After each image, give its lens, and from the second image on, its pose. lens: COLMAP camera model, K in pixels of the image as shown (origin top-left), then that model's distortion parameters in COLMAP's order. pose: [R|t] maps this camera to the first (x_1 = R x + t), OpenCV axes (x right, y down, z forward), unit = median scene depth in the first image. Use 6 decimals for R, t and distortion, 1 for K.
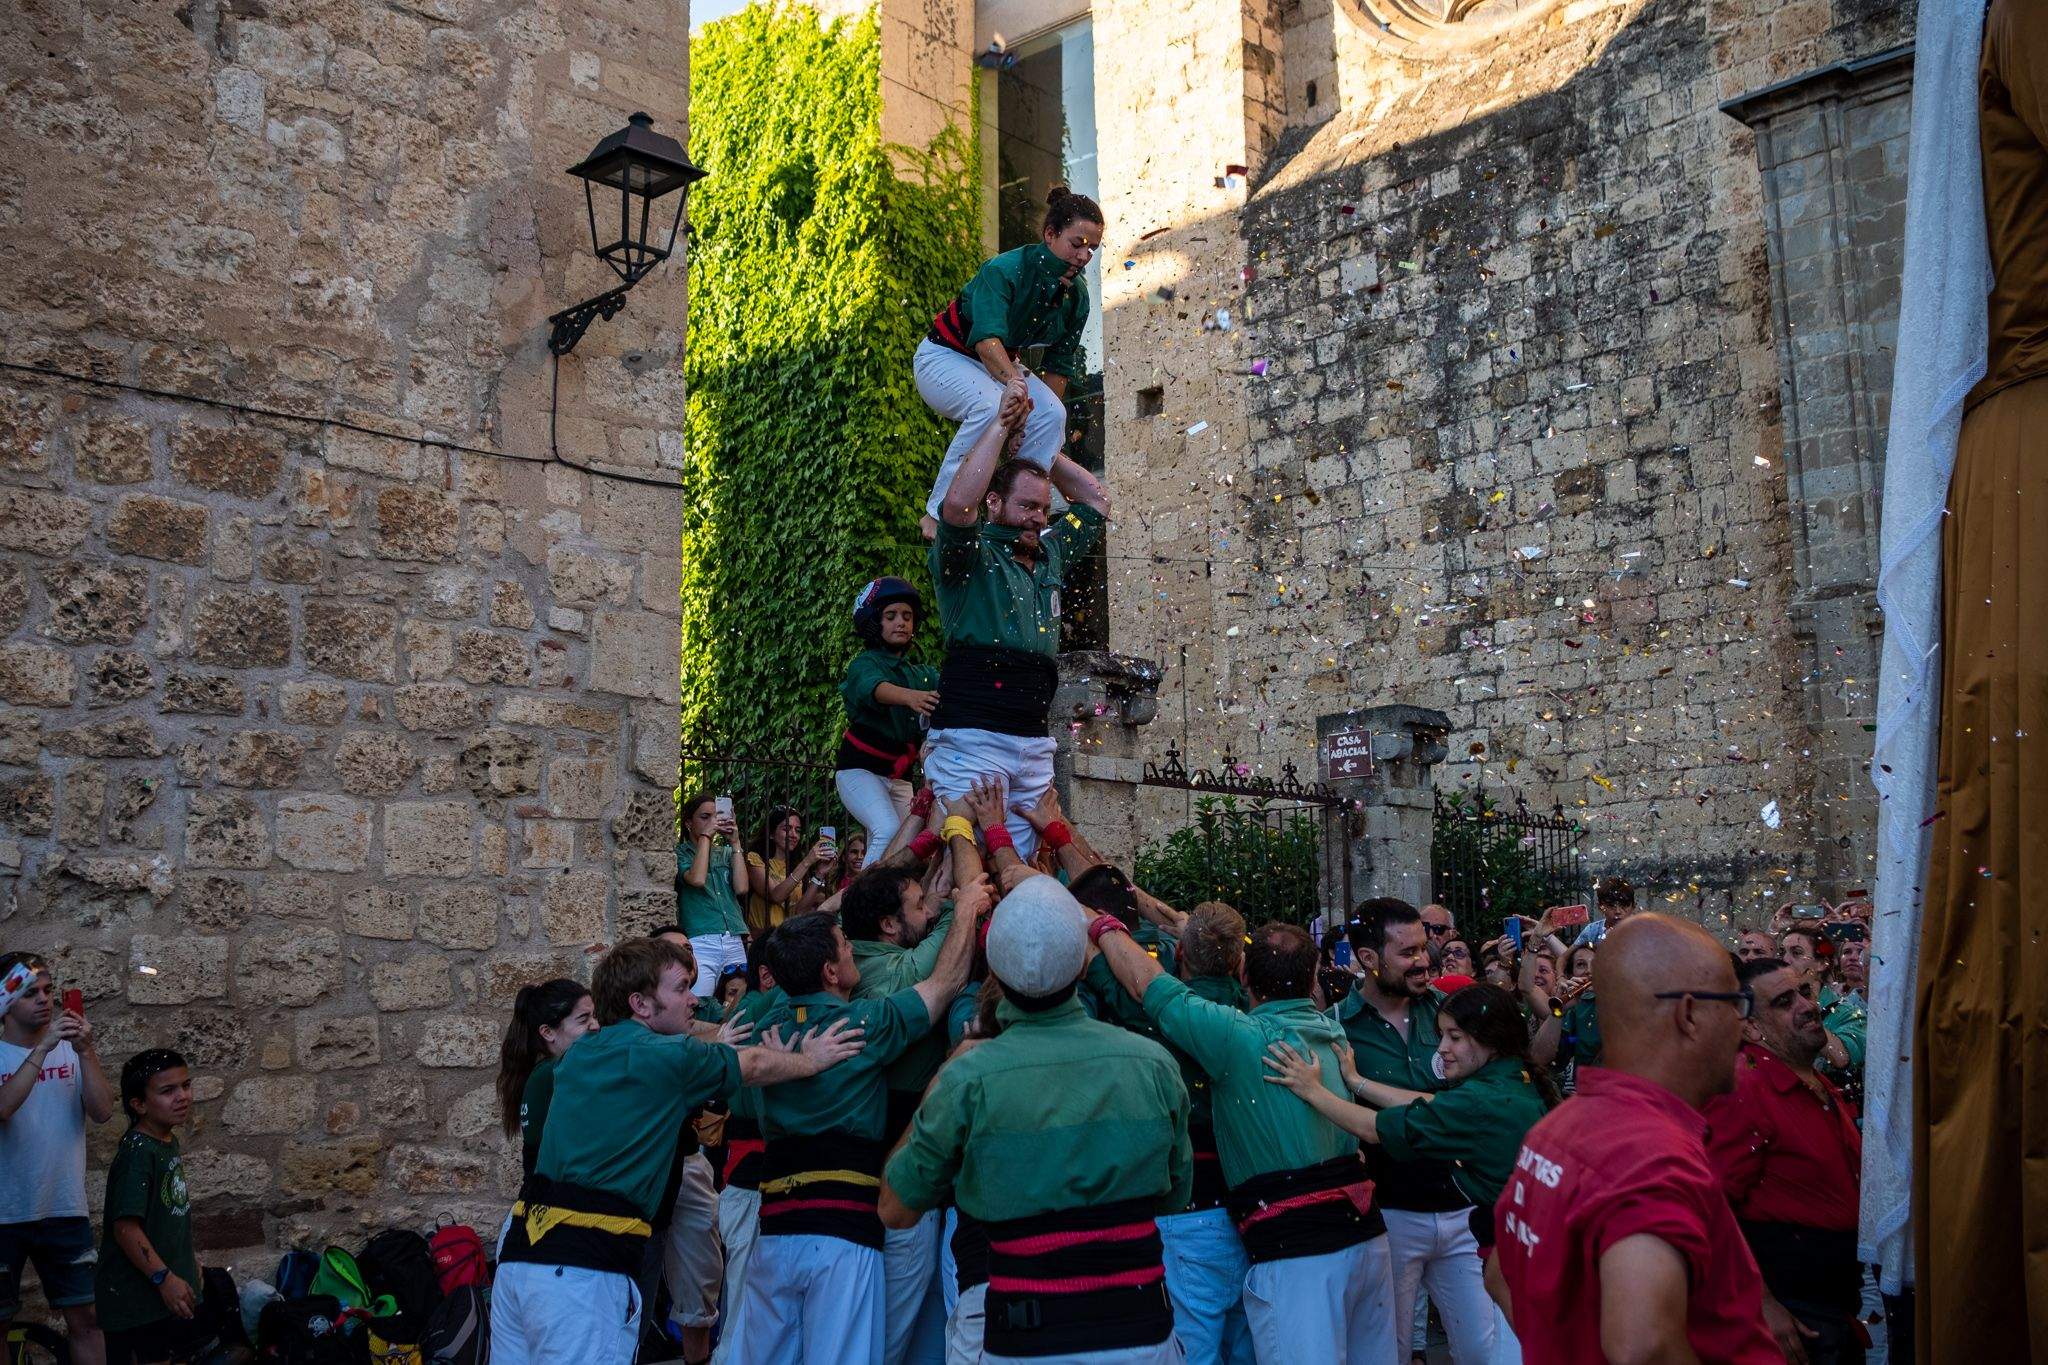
lens RADIAL K [[2118.1, 0, 1022.7], [0, 2118.1, 653.2], [0, 0, 1]] dist [-0.086813, 0.292558]
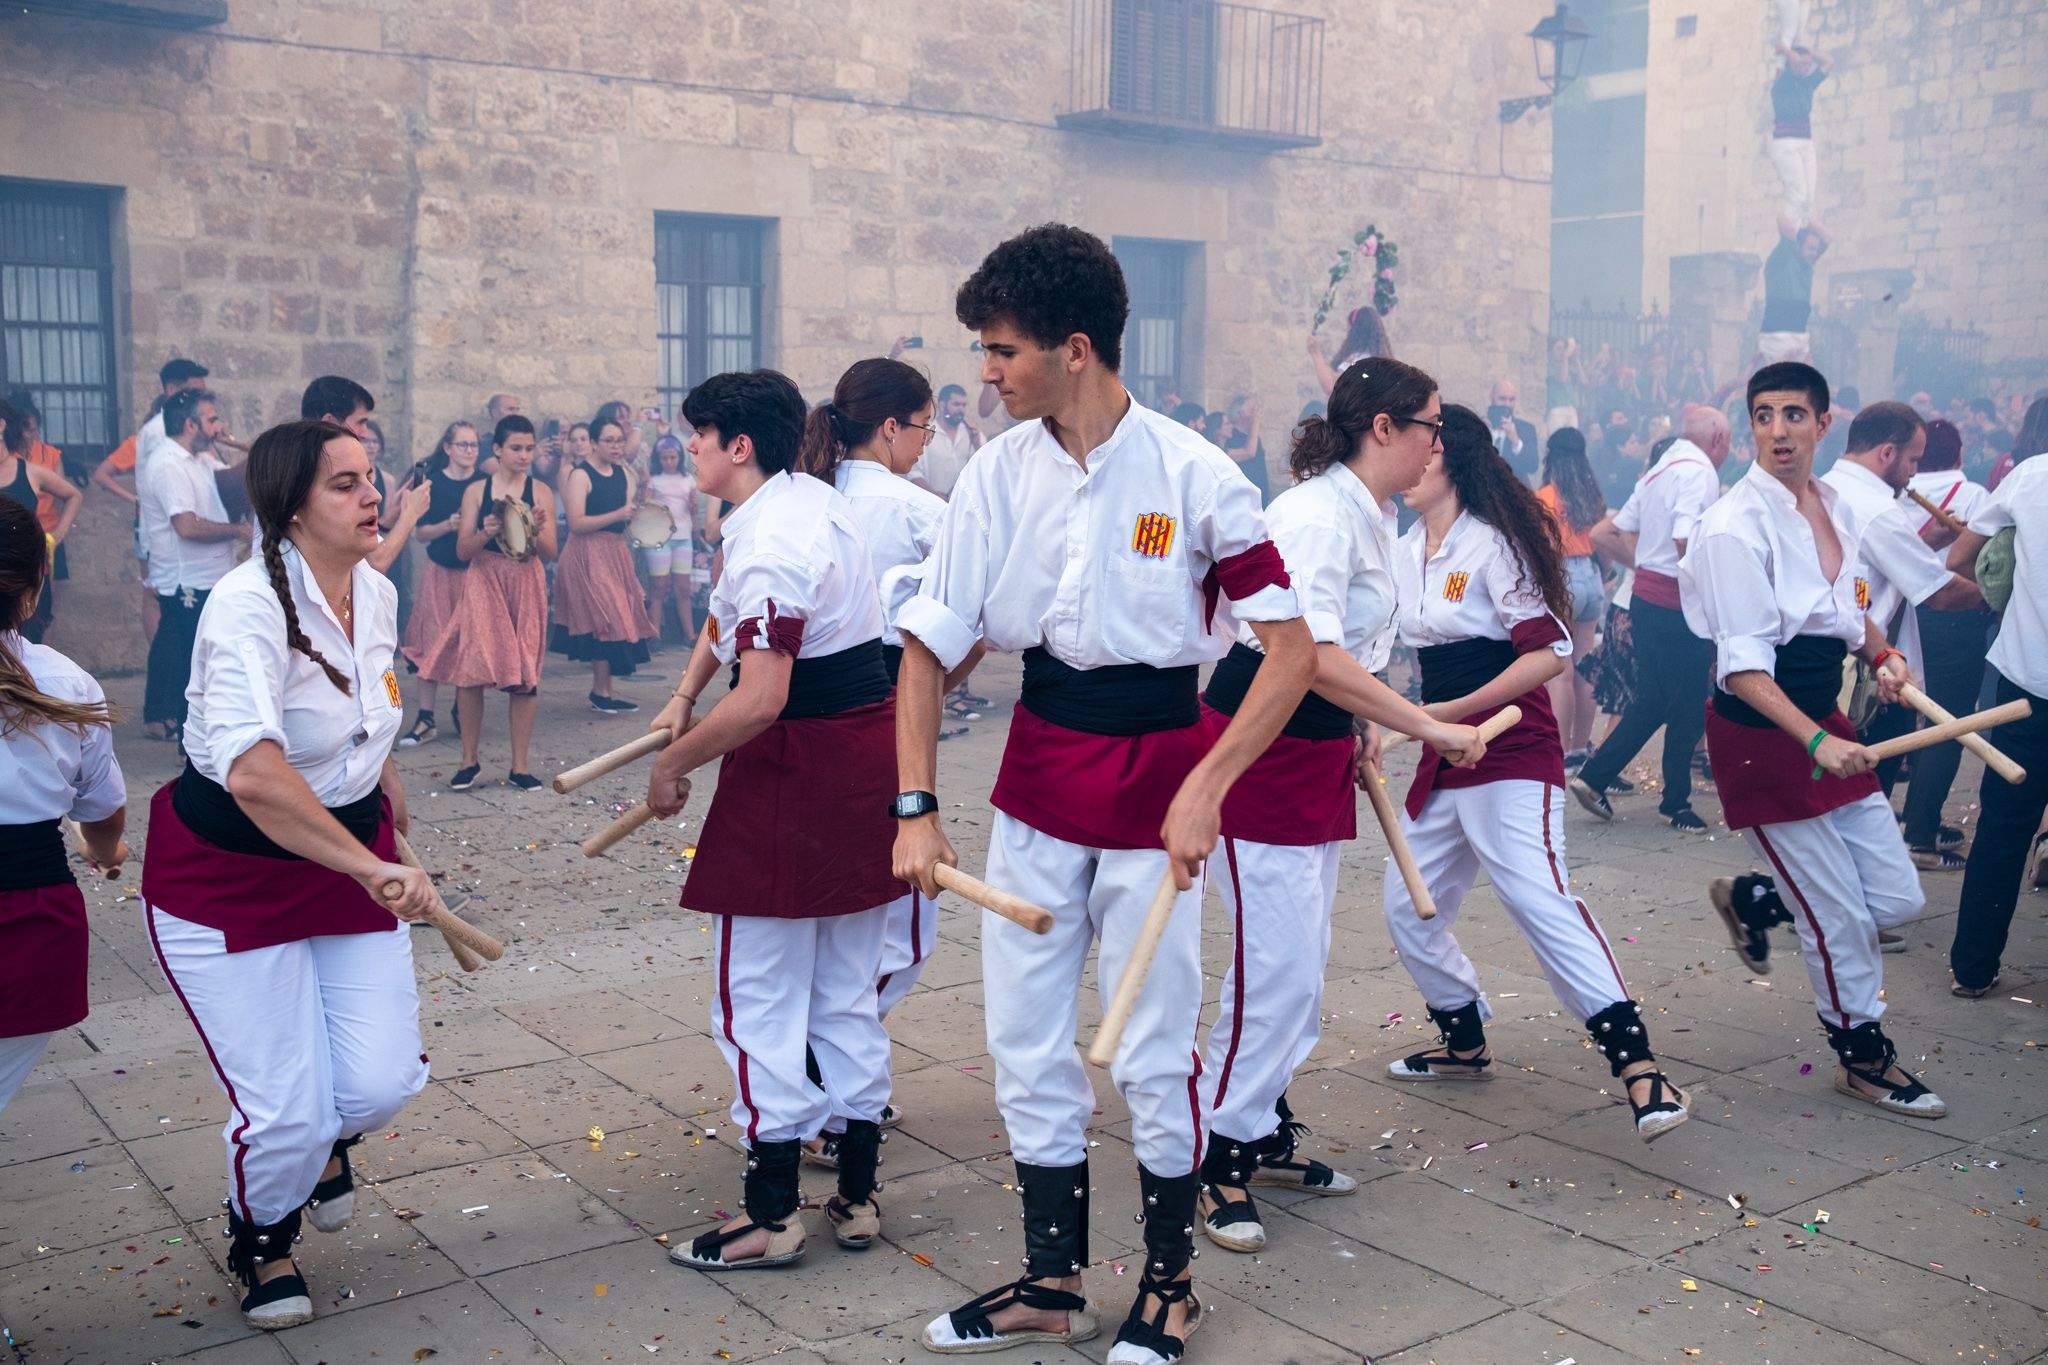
lens RADIAL K [[1997.4, 0, 1024.0], [0, 1997.4, 682.5], [0, 0, 1]] dist [-0.053650, 0.140375]
pose [[0.988017, 0.026486, -0.152056, -0.440695], [0.016572, 0.961267, 0.275120, -0.185422], [0.153453, -0.274343, 0.949309, -1.232599]]
